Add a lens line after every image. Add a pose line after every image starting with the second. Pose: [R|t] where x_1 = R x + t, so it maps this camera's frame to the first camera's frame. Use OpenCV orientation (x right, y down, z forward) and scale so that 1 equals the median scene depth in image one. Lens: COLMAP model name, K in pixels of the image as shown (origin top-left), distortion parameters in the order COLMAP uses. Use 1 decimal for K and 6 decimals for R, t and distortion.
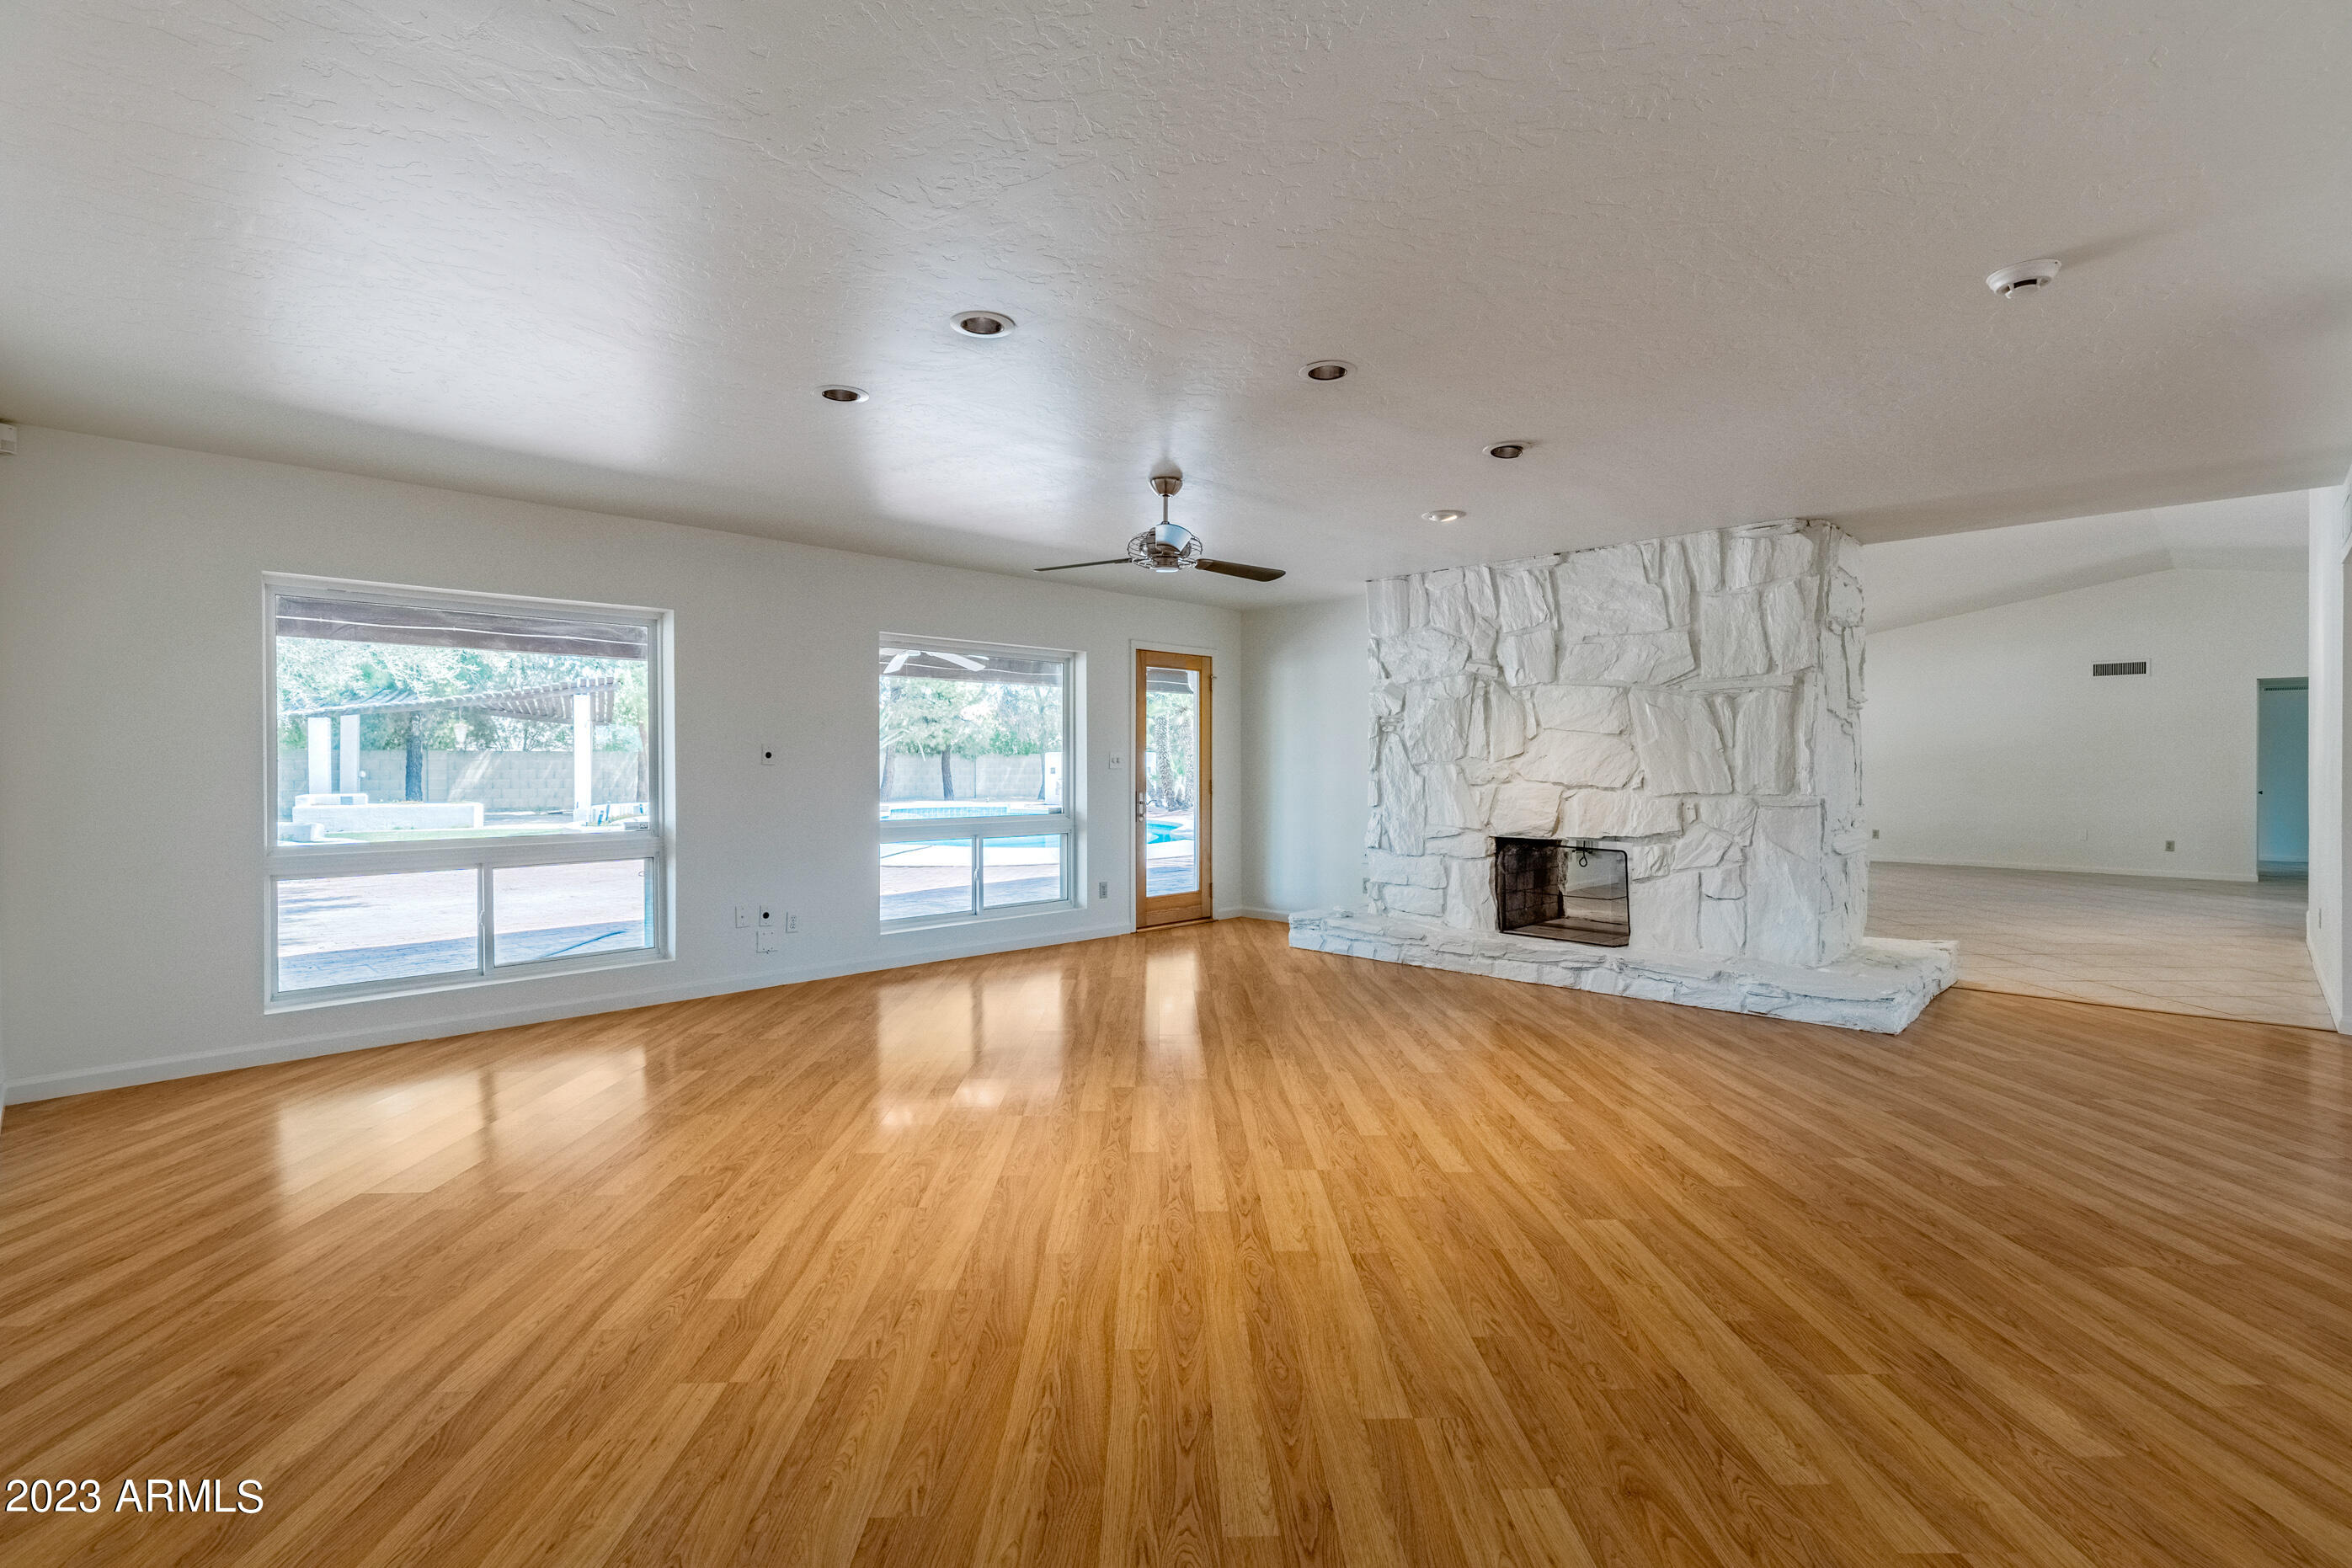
lens RADIAL K [[1065.1, 0, 1178.6], [0, 1065.1, 759.5], [0, 0, 1]] dist [-0.011642, -0.001020]
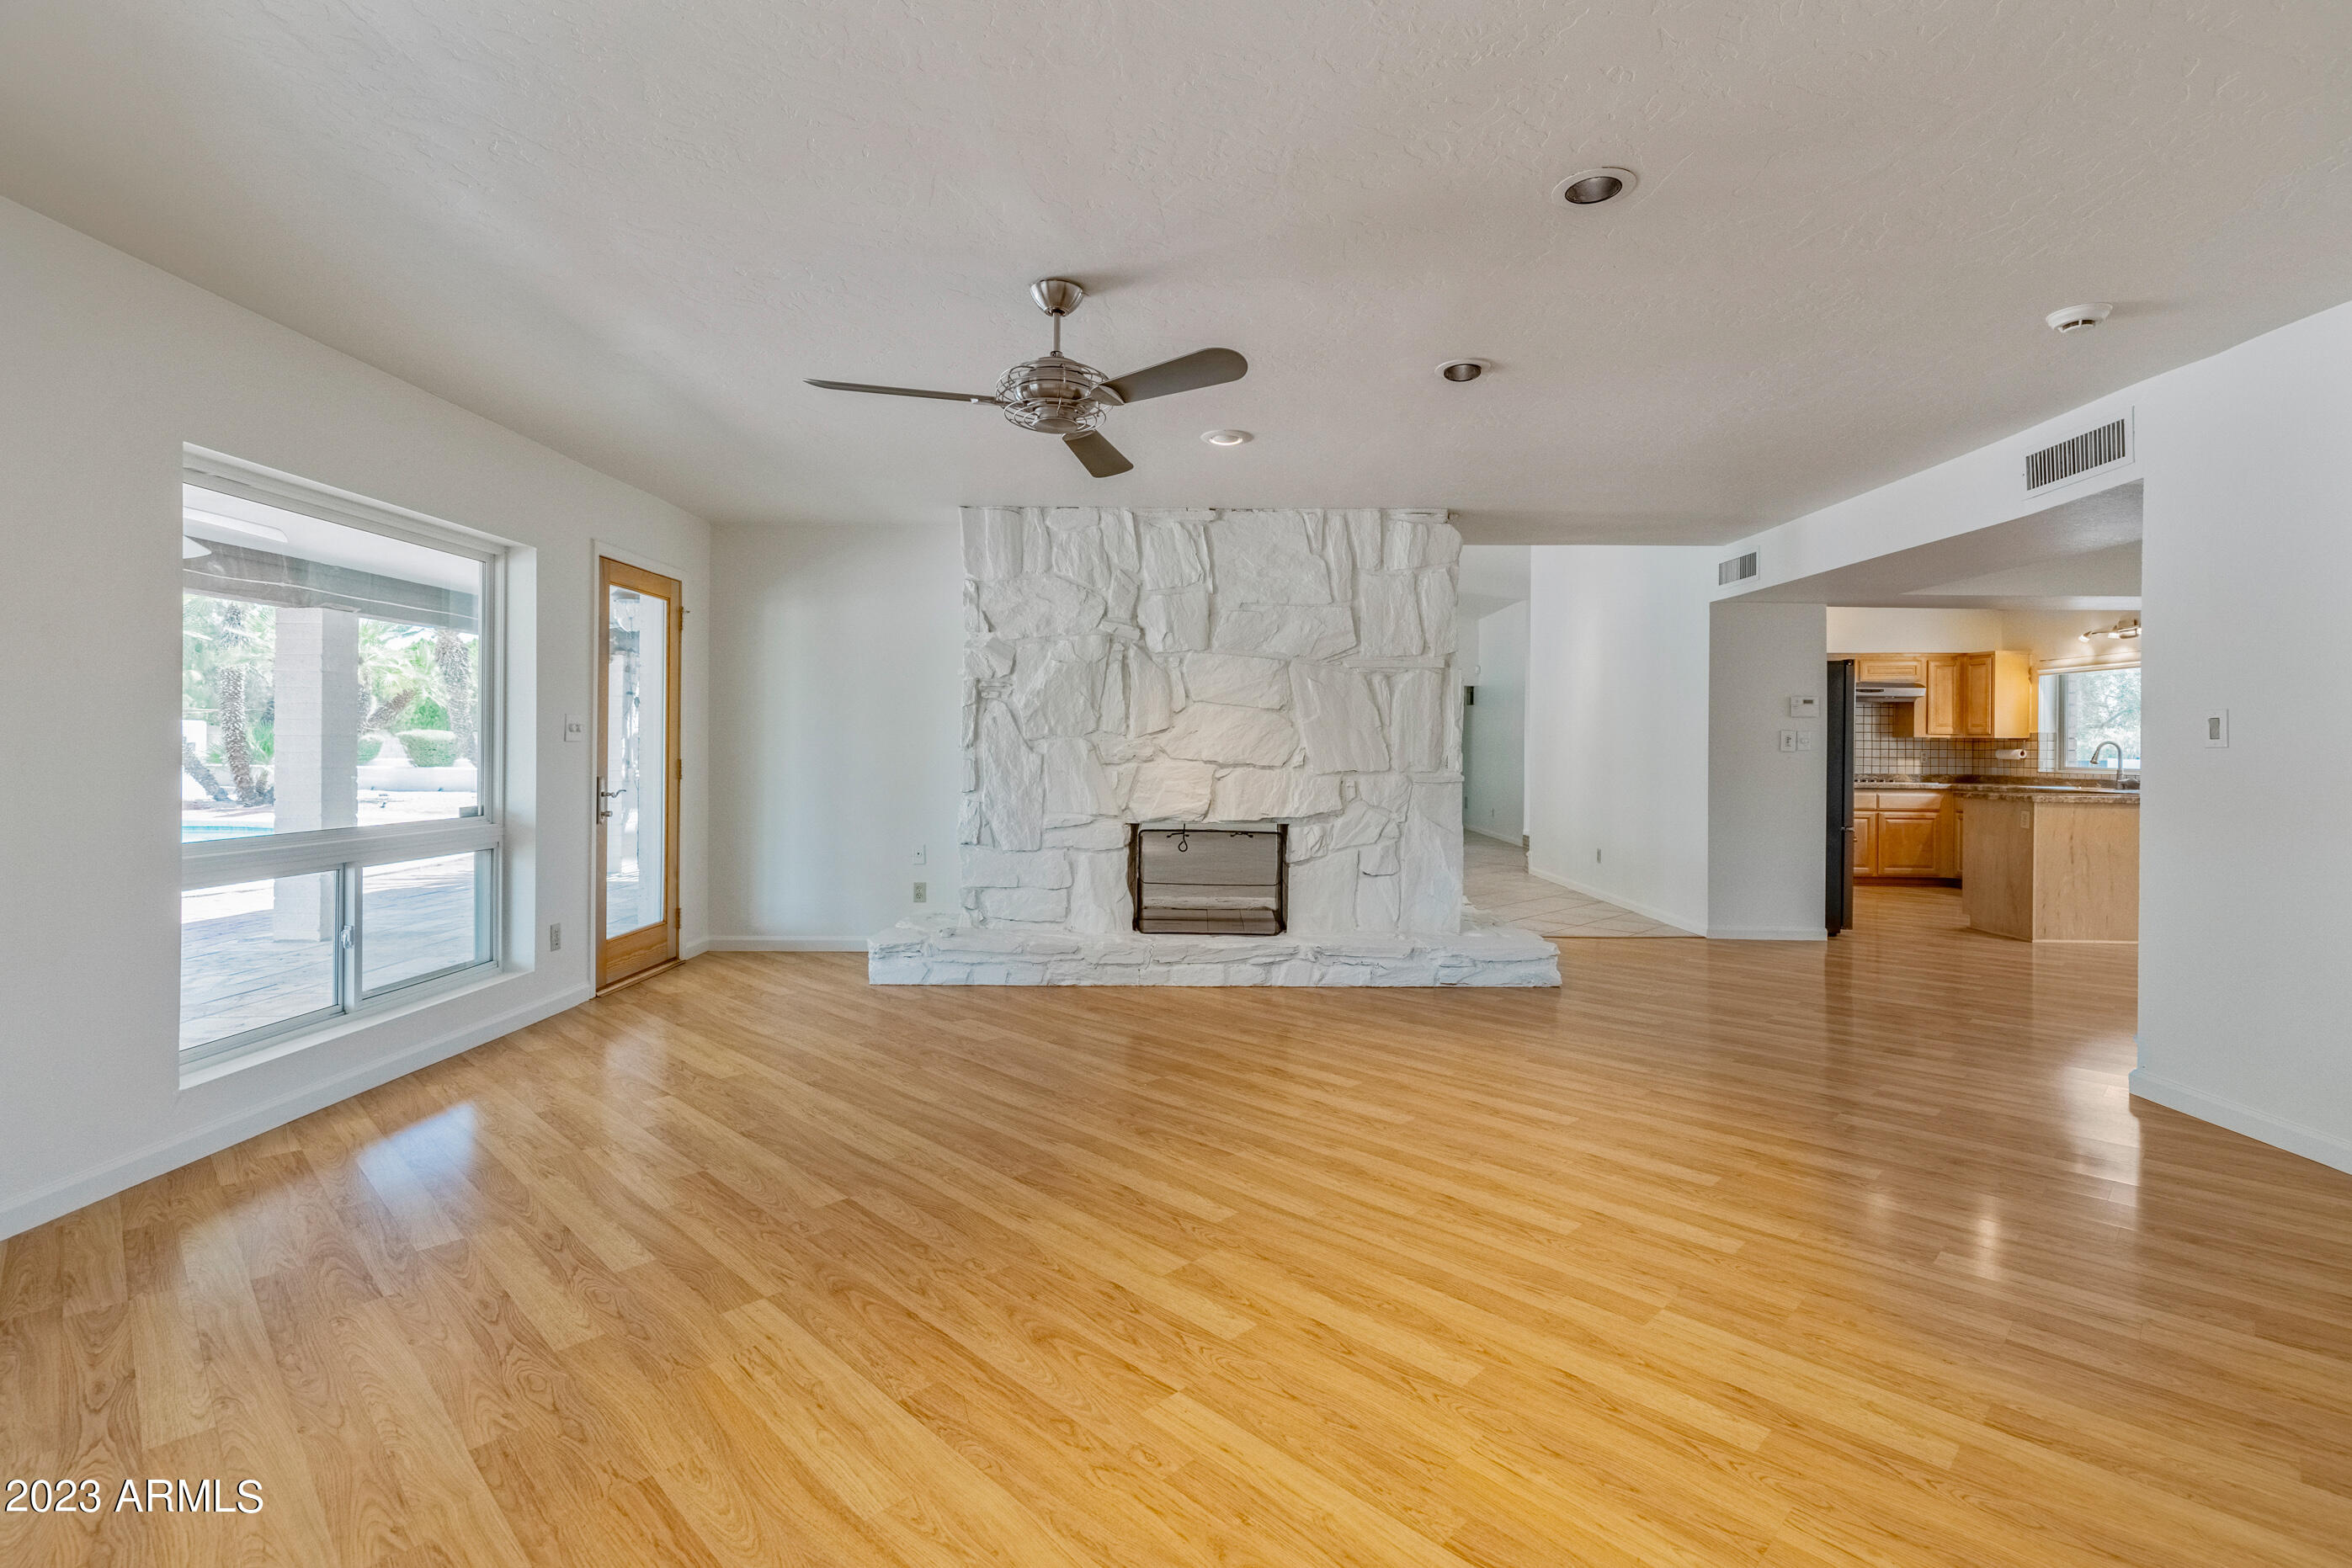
lens RADIAL K [[1065.0, 0, 1178.6], [0, 1065.0, 759.5], [0, 0, 1]] dist [-0.011642, -0.001020]
pose [[0.713965, -0.002337, 0.700178, -0.299051], [-0.011345, 0.999825, 0.014906, 0.007047], [-0.700090, -0.018585, 0.713813, 0.369854]]
